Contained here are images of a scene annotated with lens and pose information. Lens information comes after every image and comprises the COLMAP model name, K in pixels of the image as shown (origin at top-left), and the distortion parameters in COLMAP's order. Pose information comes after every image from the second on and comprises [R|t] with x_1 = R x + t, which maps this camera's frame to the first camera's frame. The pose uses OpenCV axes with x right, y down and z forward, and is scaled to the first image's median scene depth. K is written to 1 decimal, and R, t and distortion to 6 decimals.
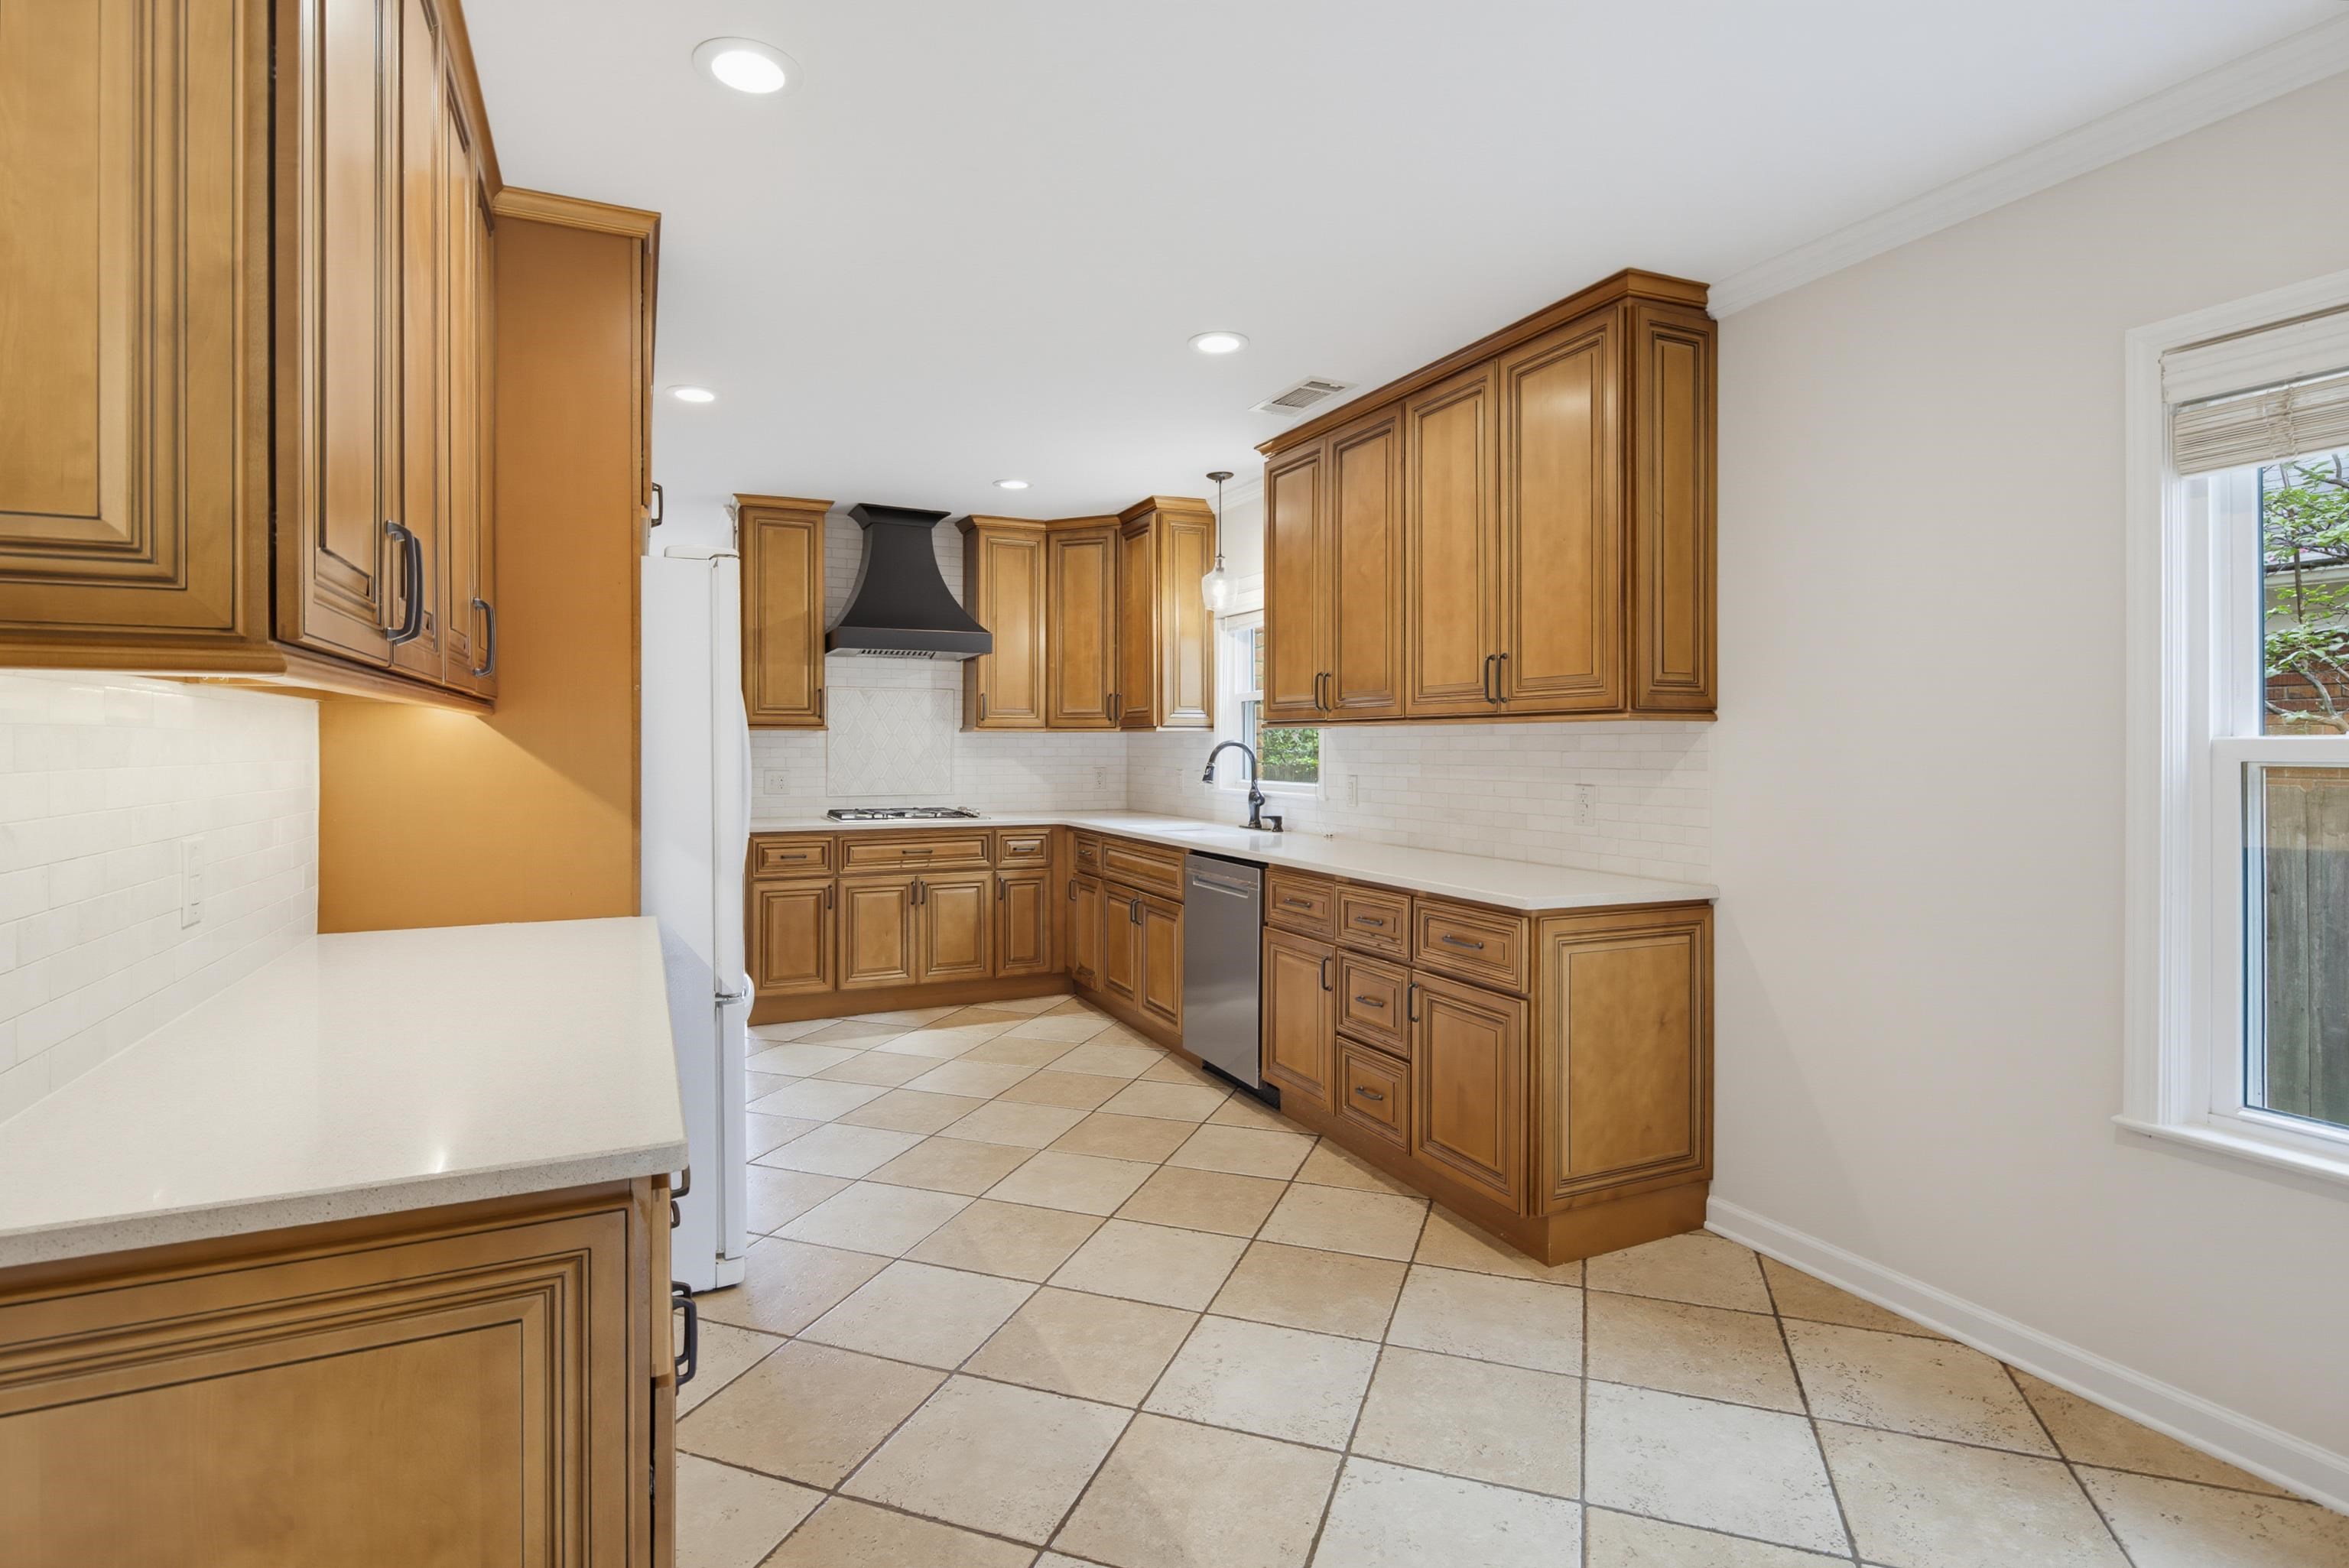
lens RADIAL K [[1152.5, 0, 1172.5], [0, 1152.5, 761.1], [0, 0, 1]] dist [0.001819, -0.001611]
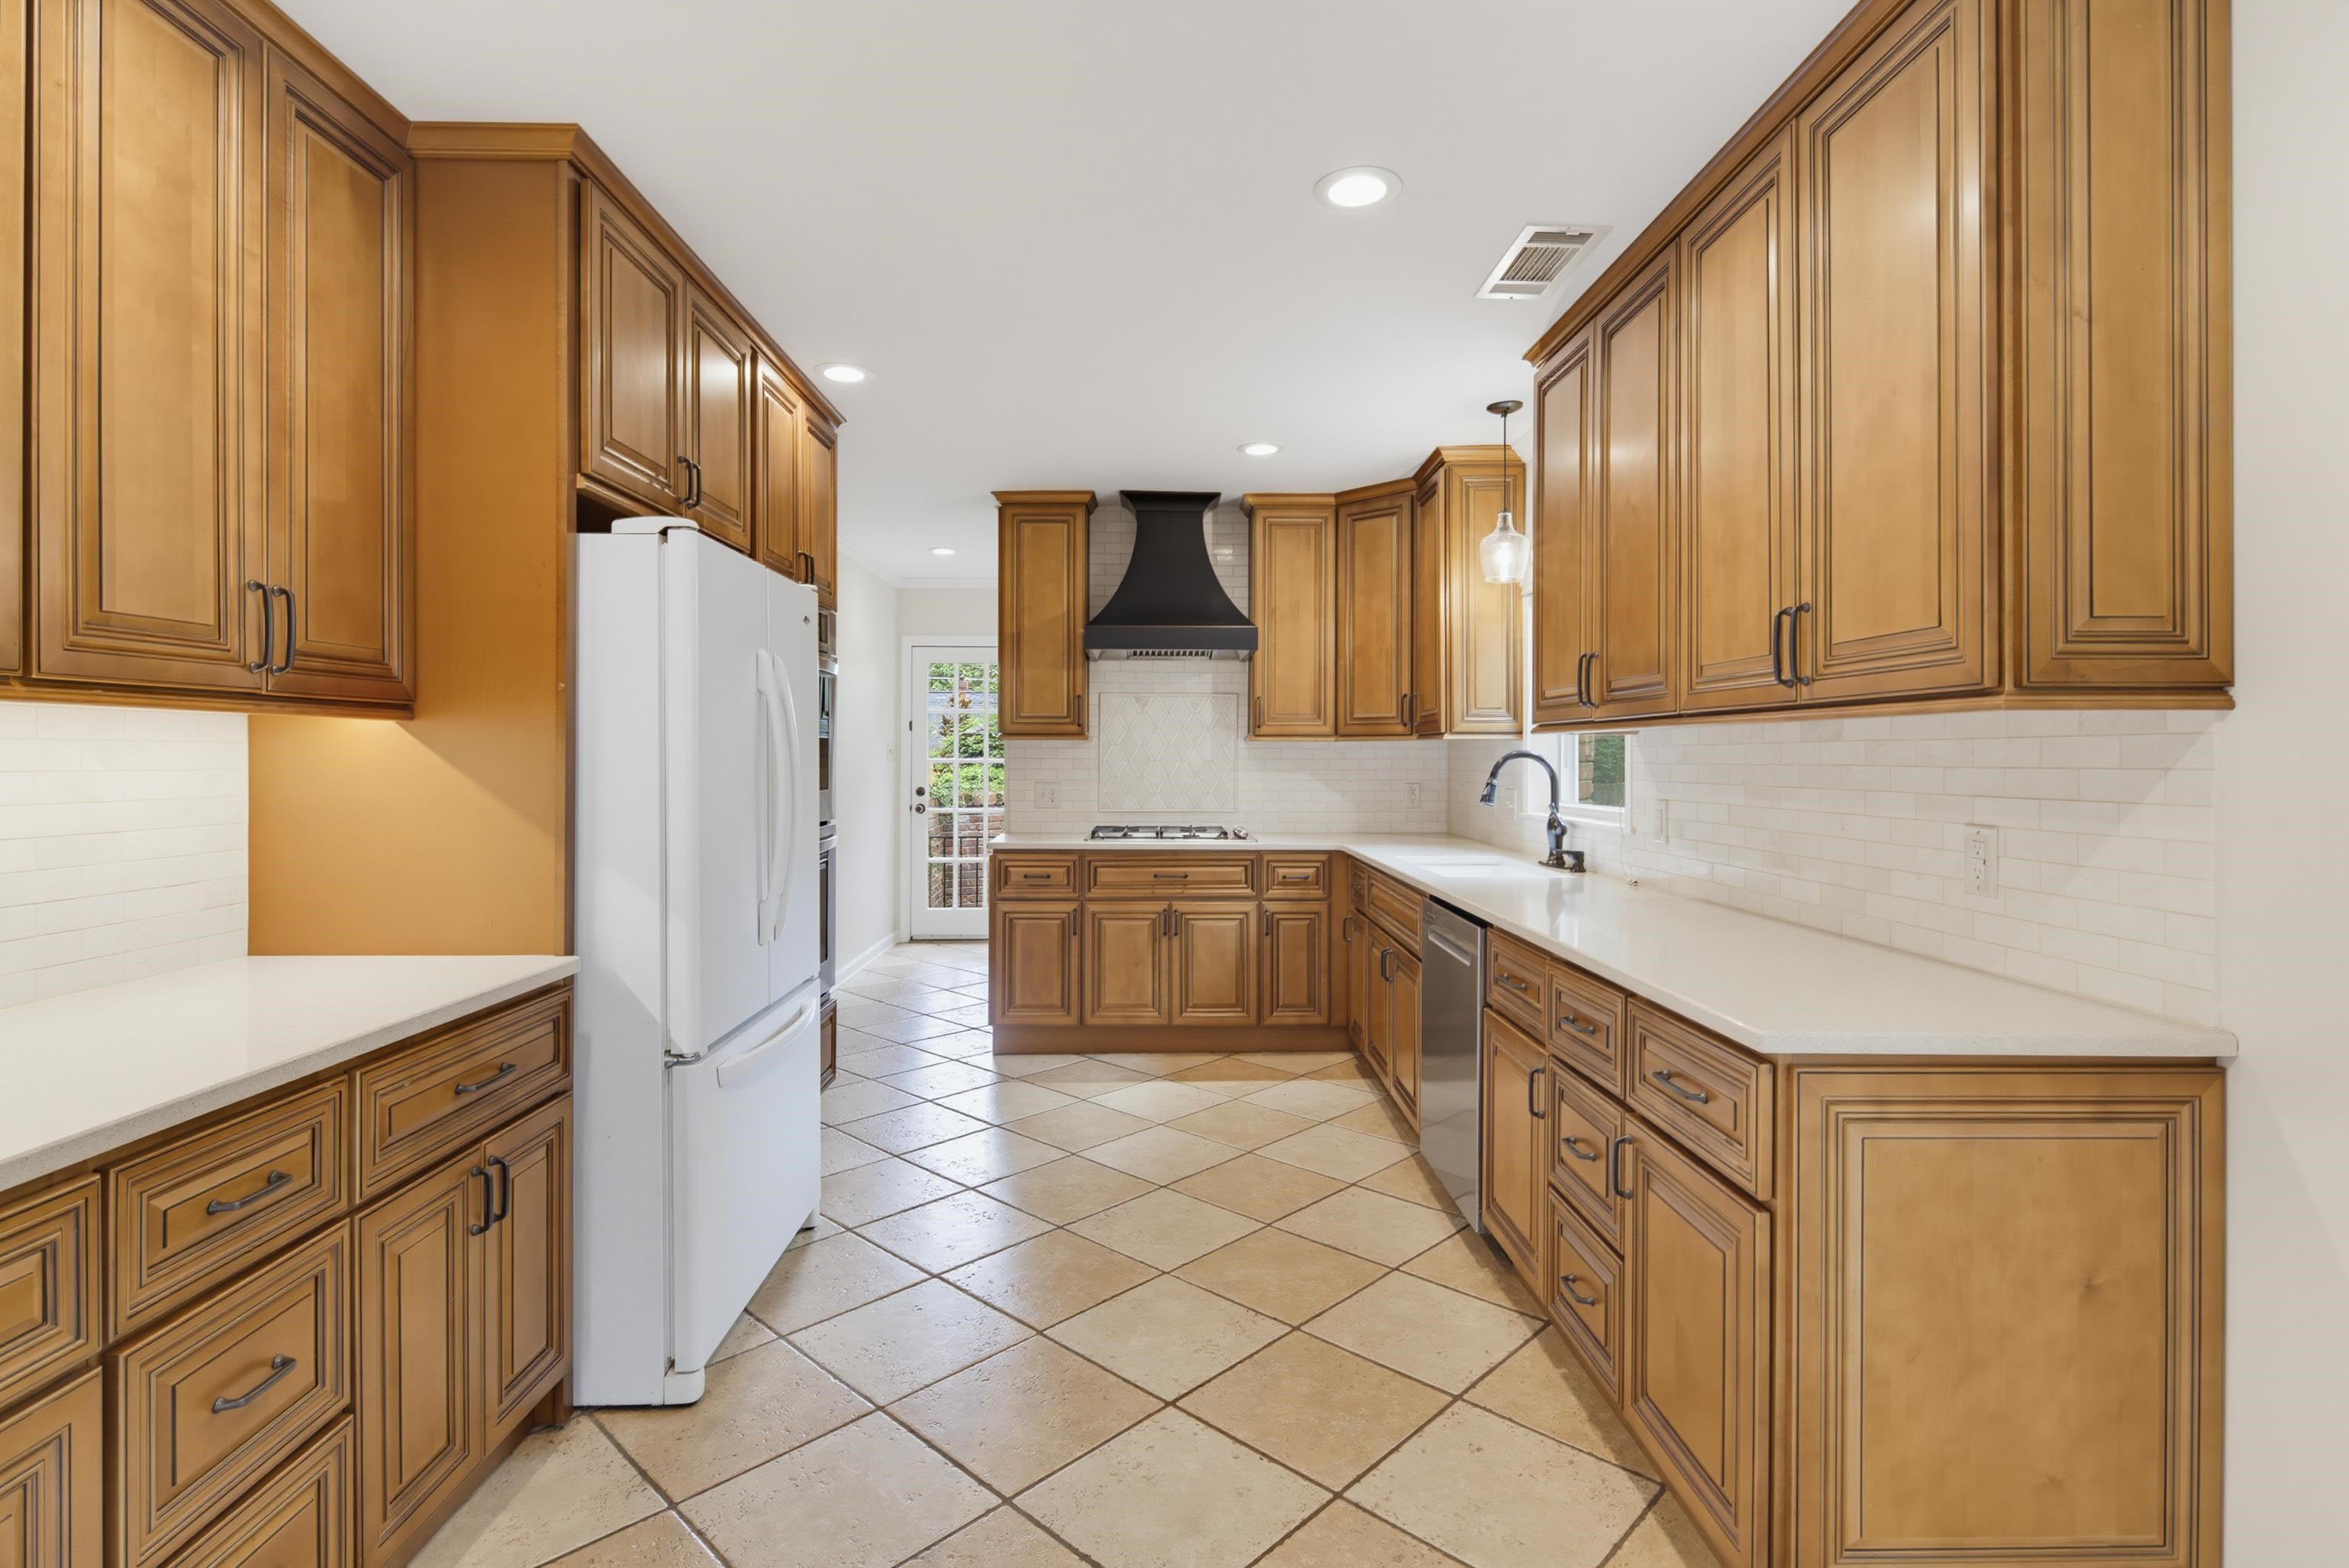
lens RADIAL K [[1152.5, 0, 1165.9], [0, 1152.5, 763.4], [0, 0, 1]] dist [0.001819, -0.001611]
pose [[0.914049, 0.003852, -0.405585, 0.145302], [-0.007175, 0.999952, -0.006673, -0.002300], [0.405540, 0.009009, 0.914033, 0.201428]]
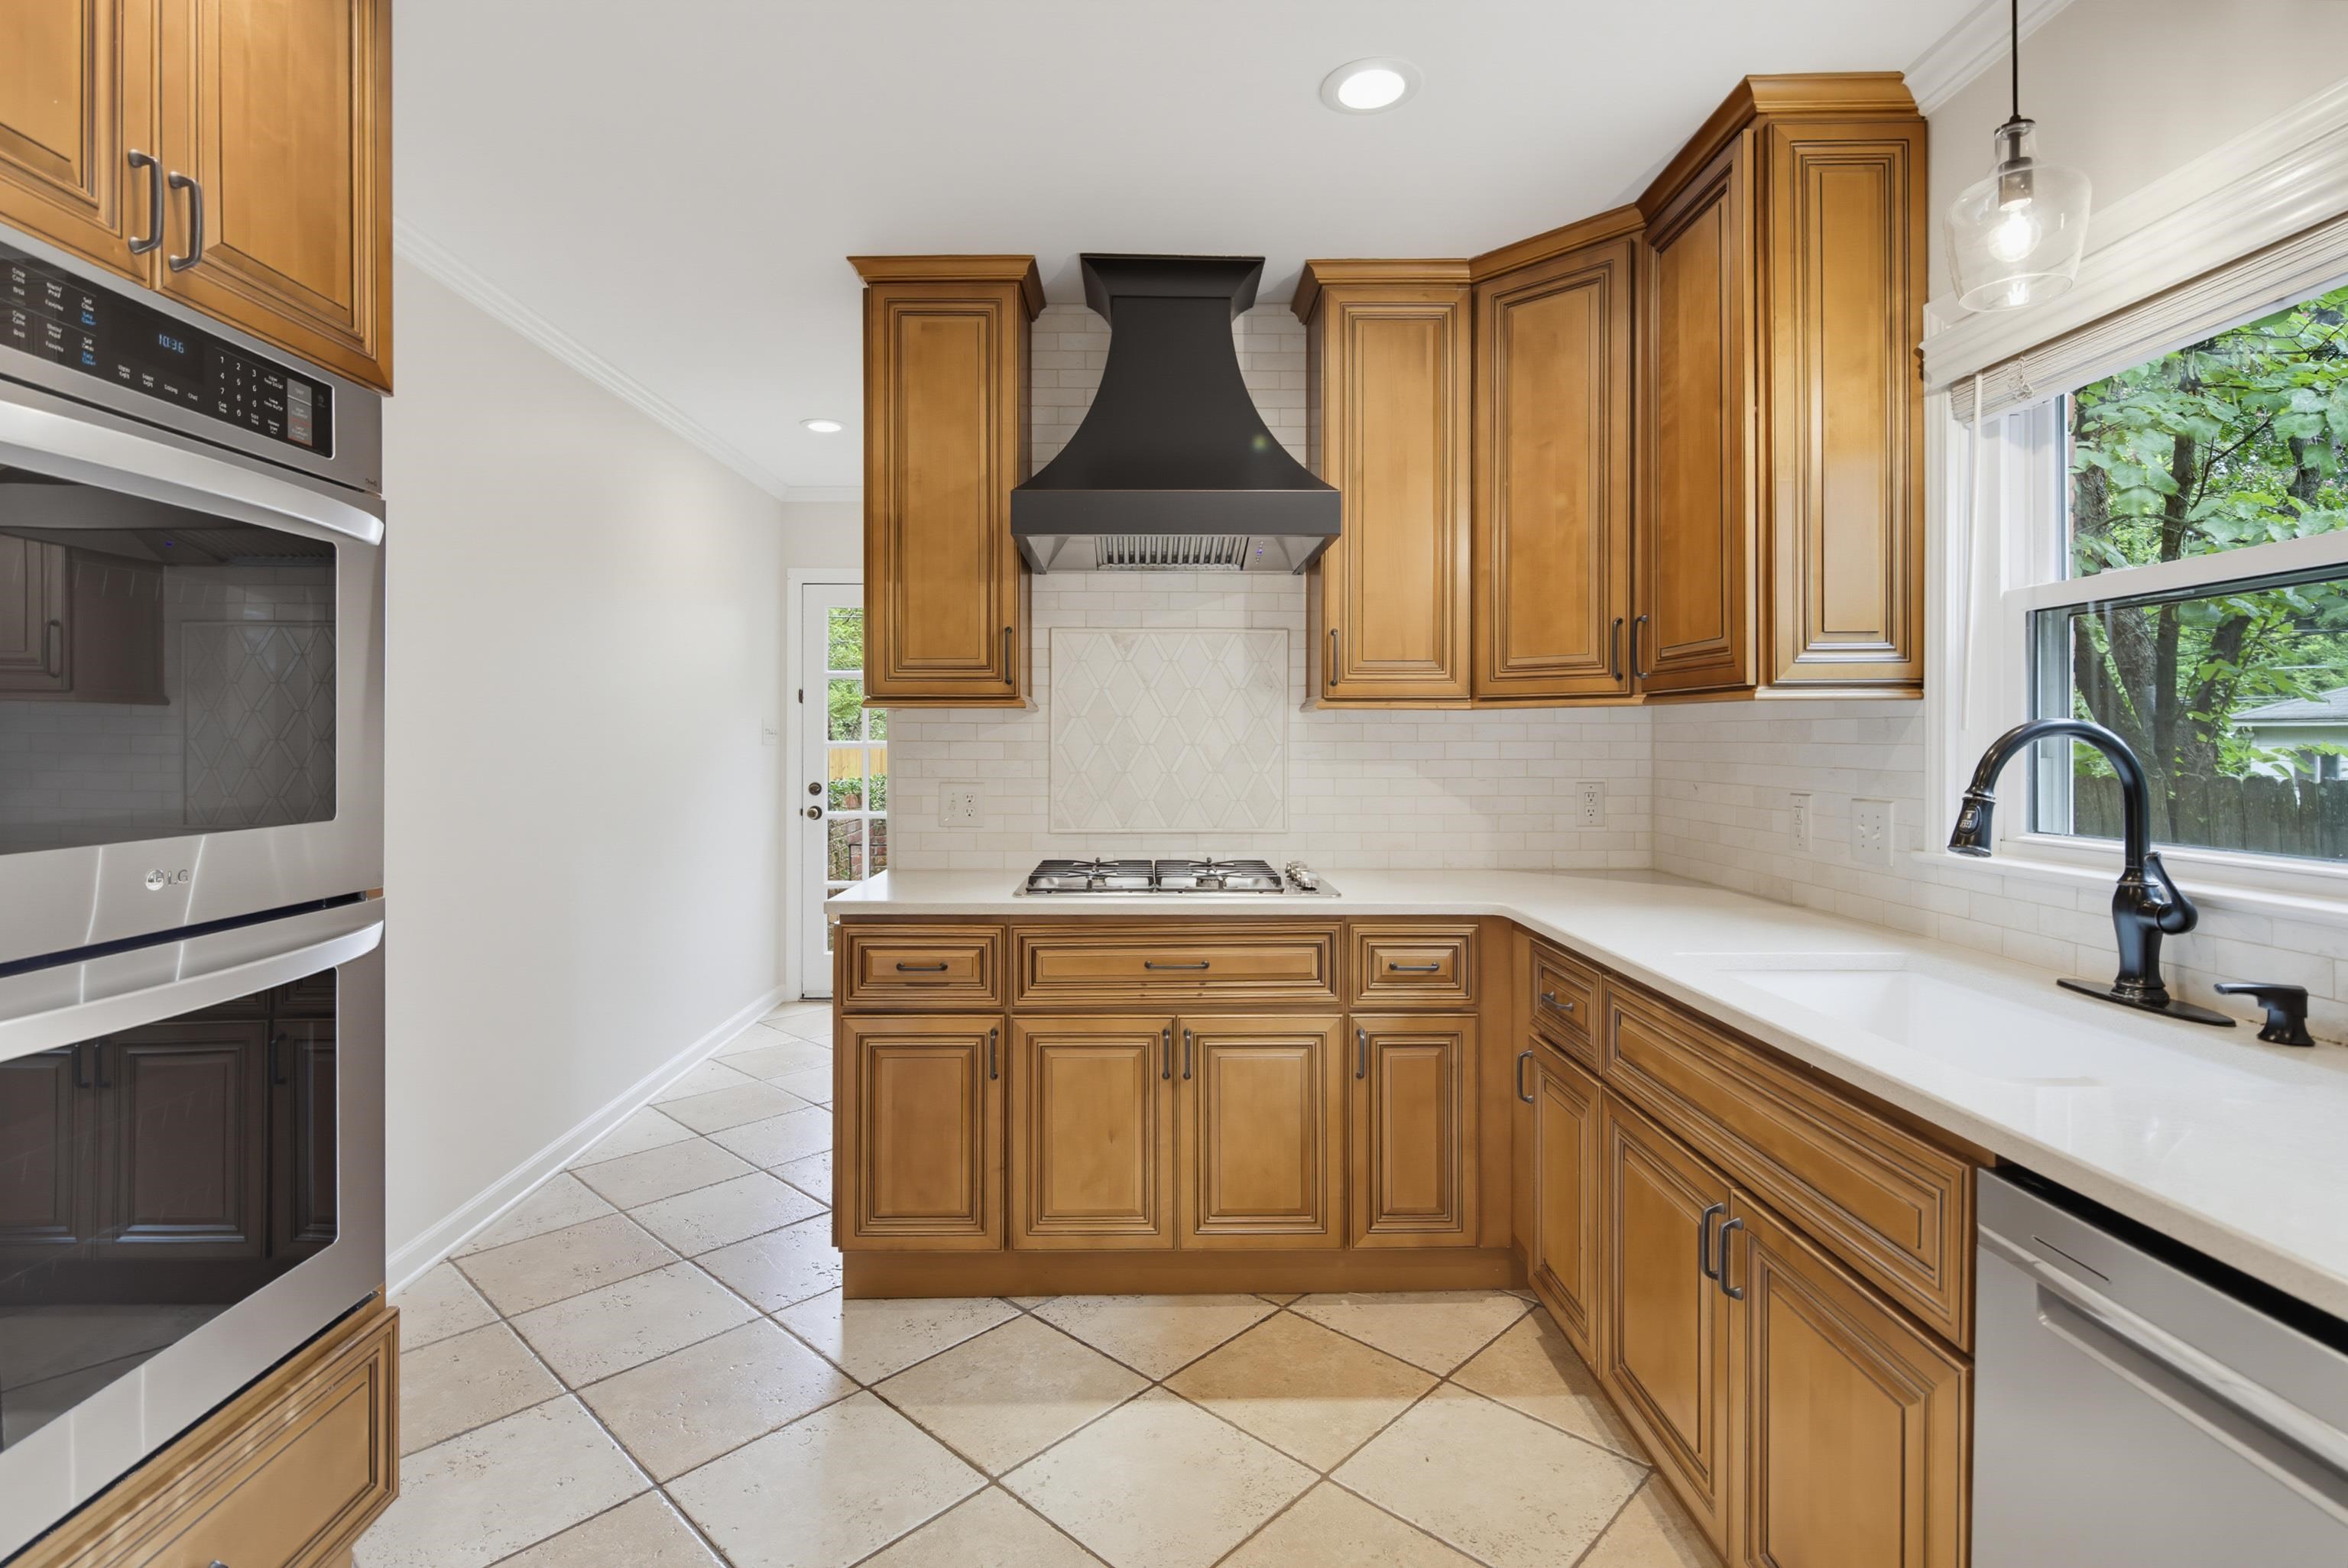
lens RADIAL K [[1152.0, 0, 1150.4], [0, 1152.0, 739.3], [0, 0, 1]] dist [0.001819, -0.001611]
pose [[0.913448, -0.001162, -0.406954, -0.044950], [-0.004439, 0.999908, -0.012819, -0.007160], [0.406931, 0.013517, 0.913359, 0.613857]]
